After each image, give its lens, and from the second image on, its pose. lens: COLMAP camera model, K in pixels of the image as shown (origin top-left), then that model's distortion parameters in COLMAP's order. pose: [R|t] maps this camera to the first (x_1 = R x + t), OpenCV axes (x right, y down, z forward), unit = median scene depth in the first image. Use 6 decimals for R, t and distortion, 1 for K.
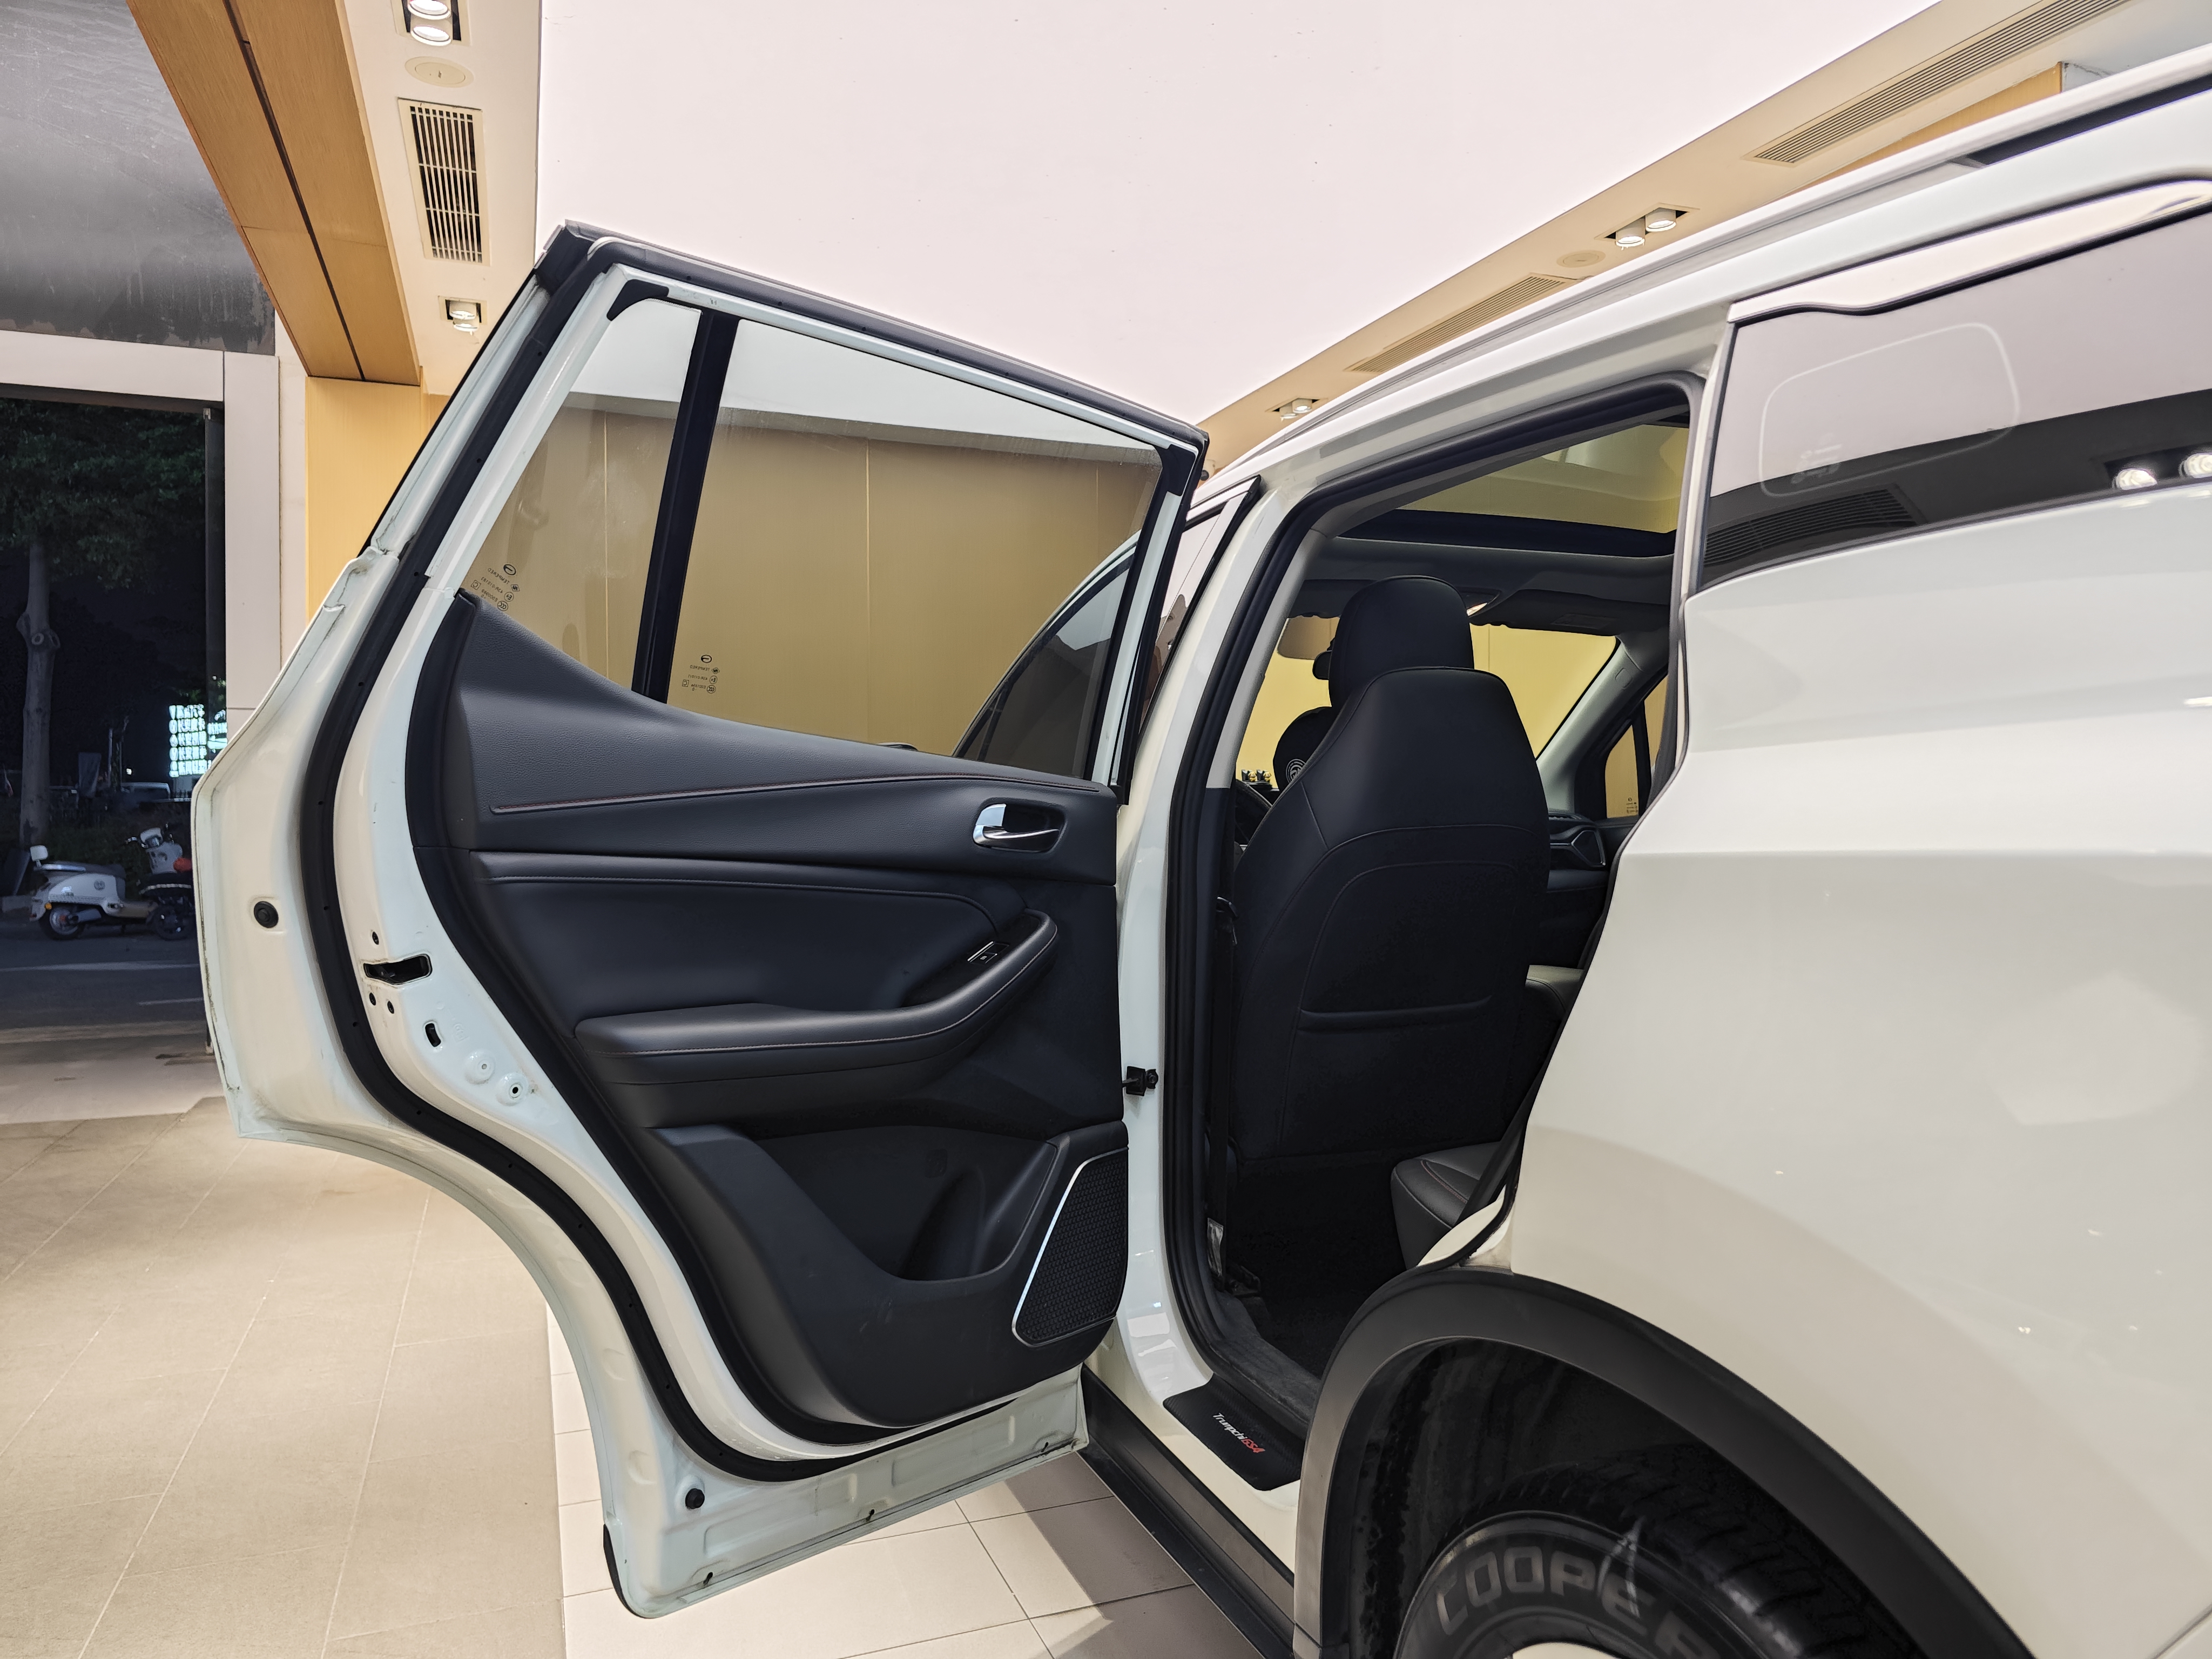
lens RADIAL K [[1482.8, 0, 1101.7], [0, 1482.8, 814.6], [0, 0, 1]] dist [0.018494, -0.005162]
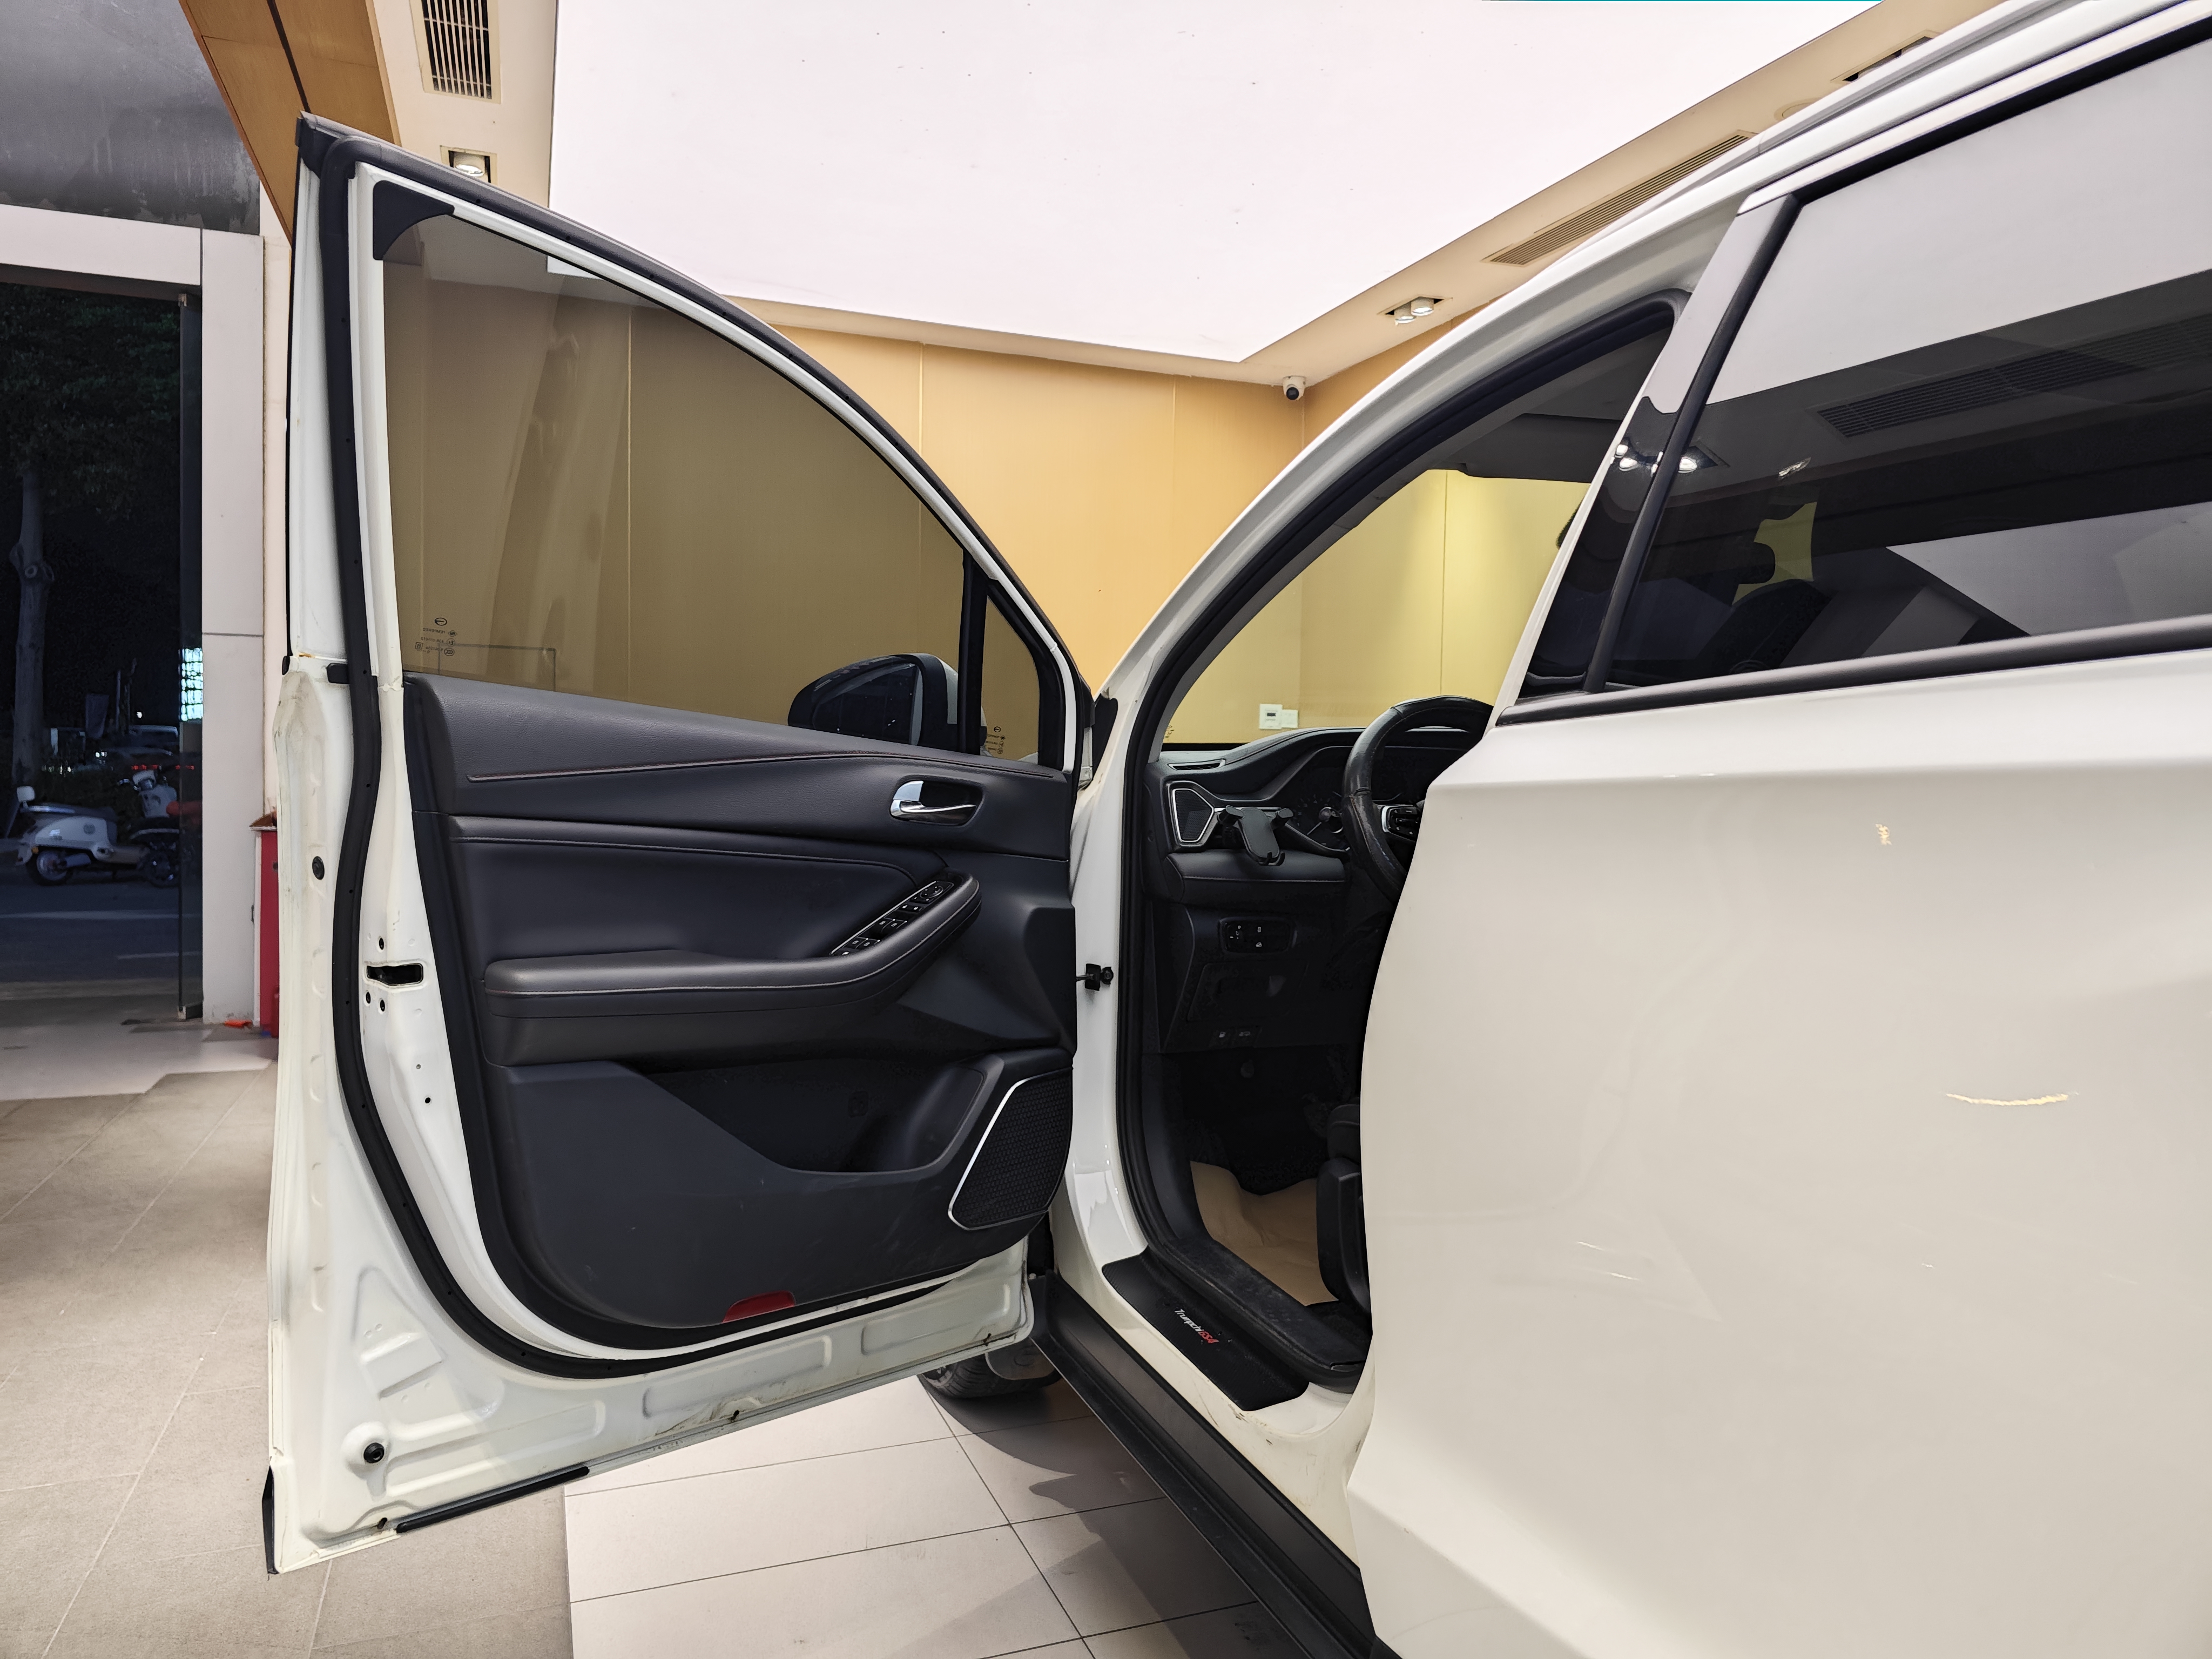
lens RADIAL K [[1484.3, 0, 1112.3], [0, 1484.3, 800.5], [0, 0, 1]] dist [-0.000164, -0.001126]
pose [[0.999870, 0.015973, 0.002198, -0.021275], [-0.016010, 0.999711, 0.017943, 0.001862], [-0.001911, -0.017976, 0.999837, 0.054135]]
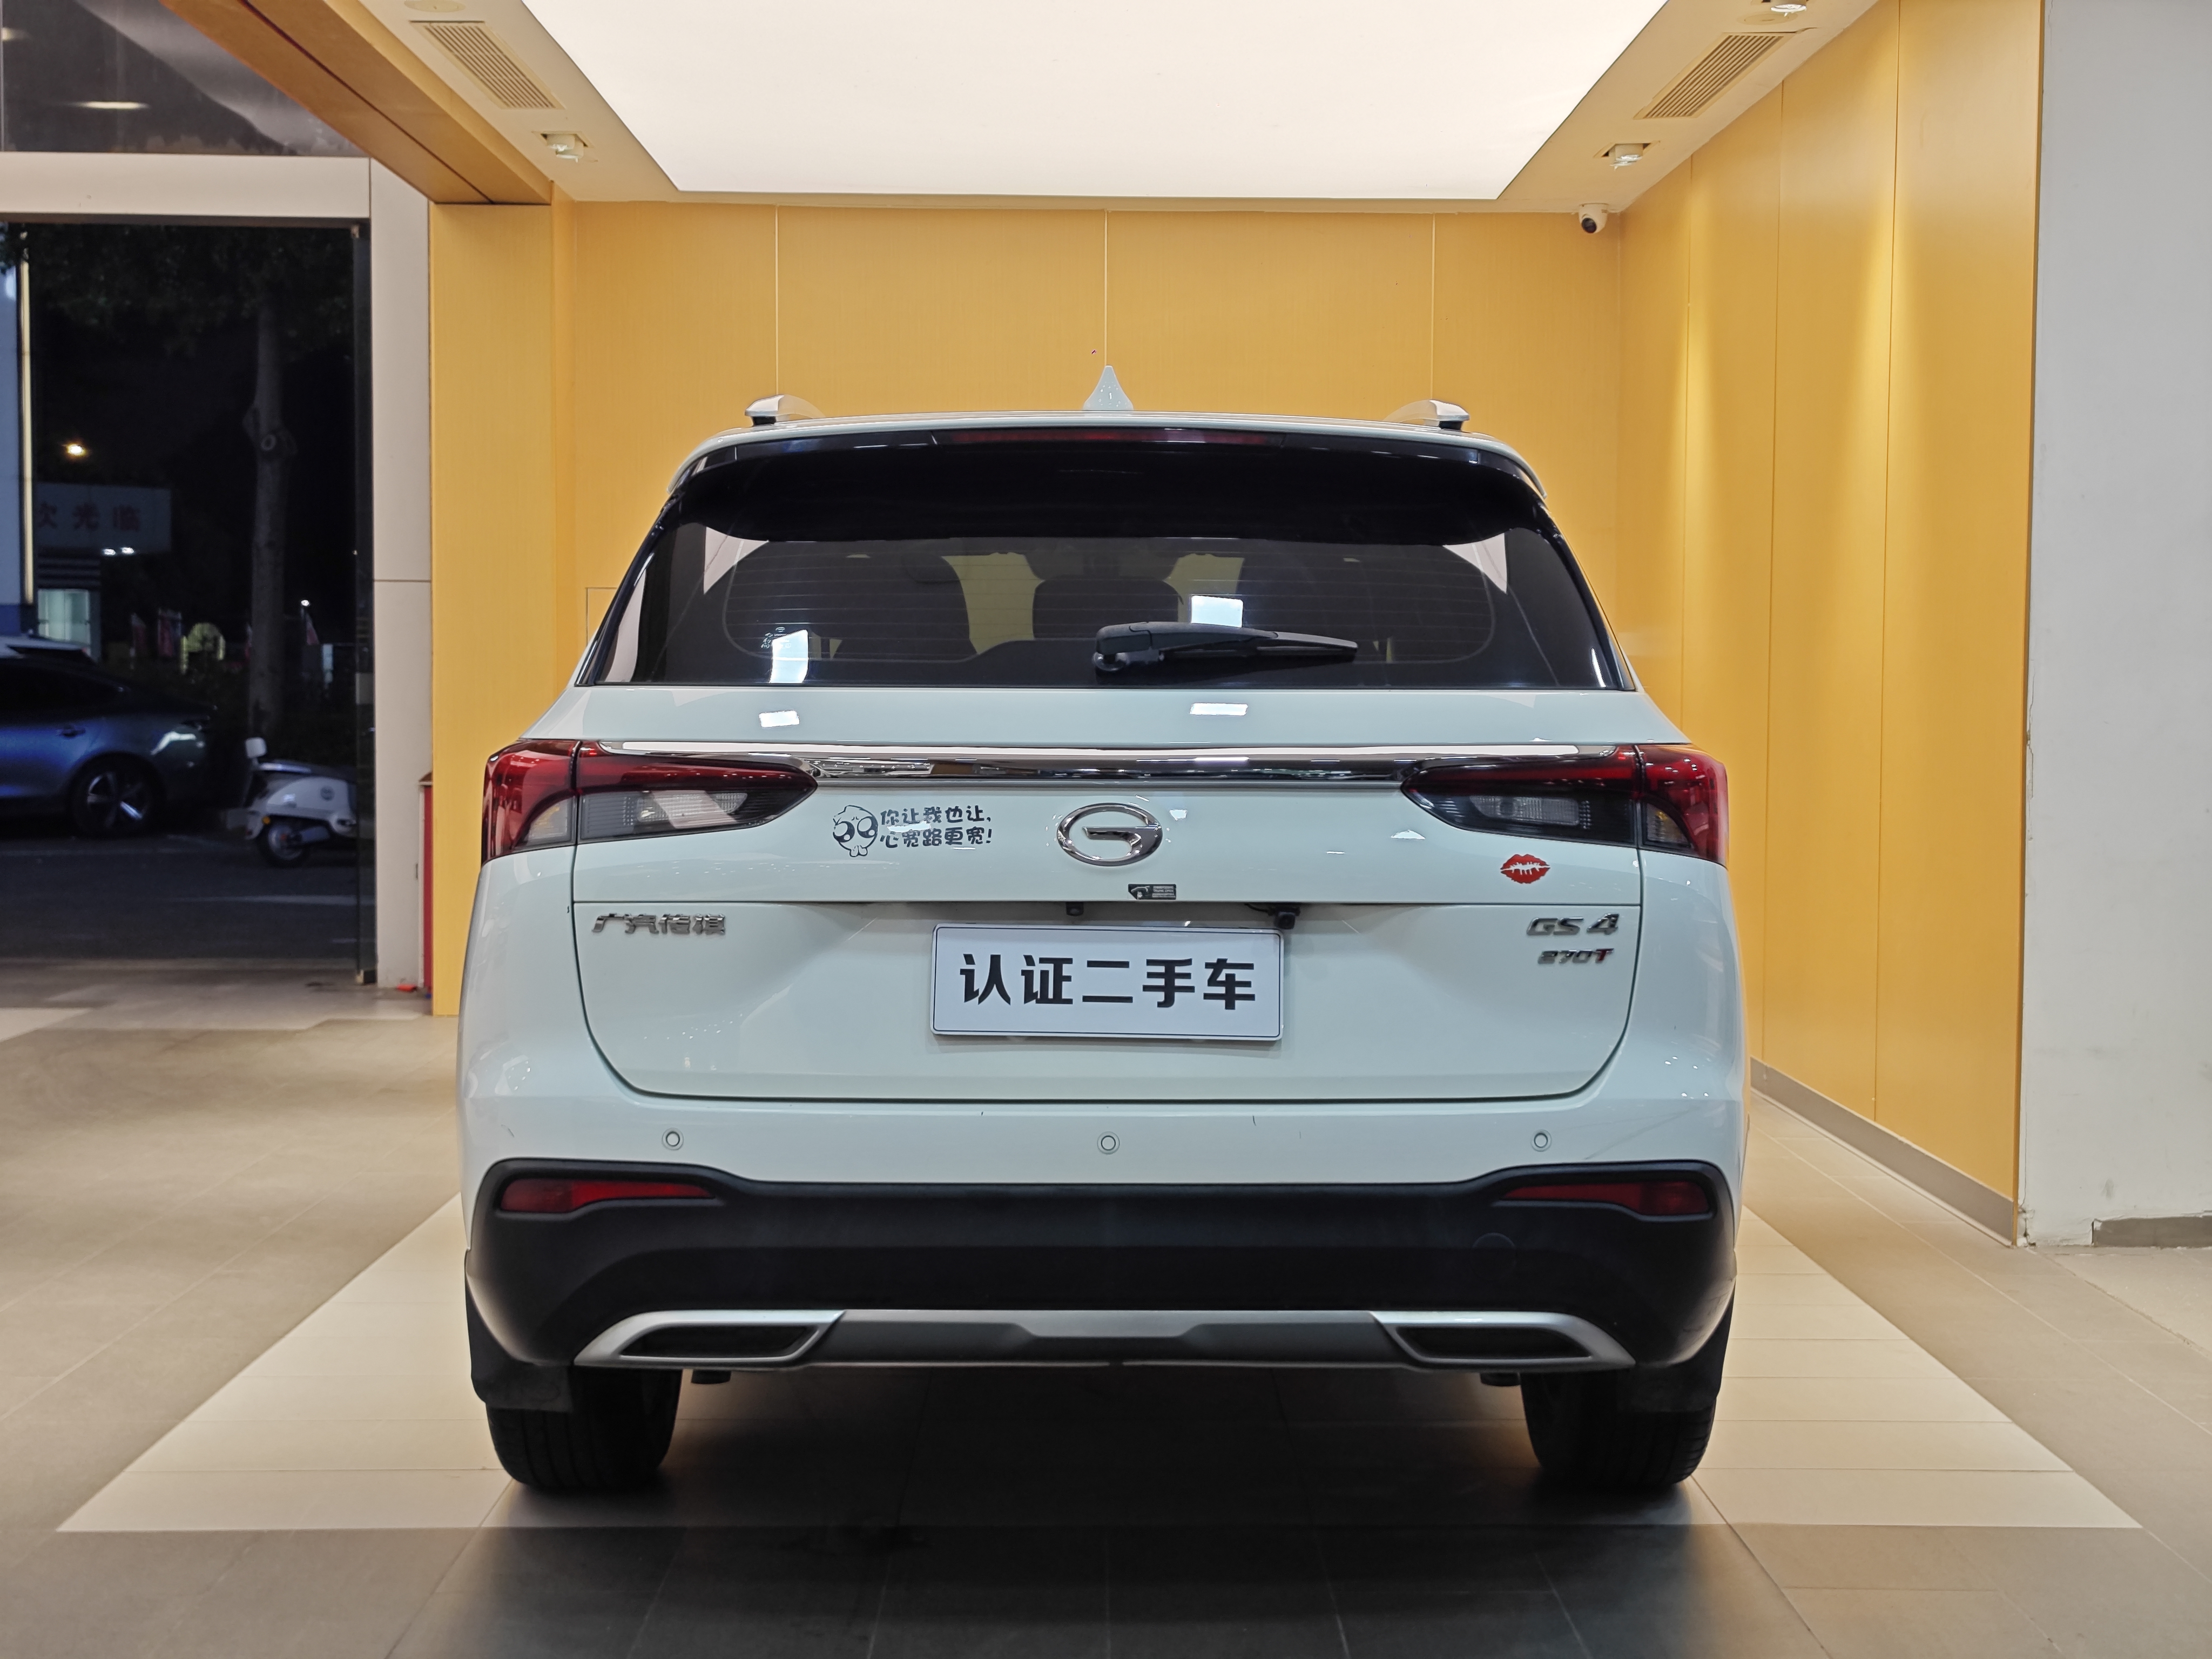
lens RADIAL K [[2932.1, 0, 1105.1], [0, 2932.1, 766.3], [0, 0, 1]] dist [0.219906, -0.811175]
pose [[0.933909, 0.016547, -0.357128, 0.196044], [-0.008023, 0.999647, 0.025337, -0.005176], [0.357421, -0.020797, 0.933712, -0.207705]]
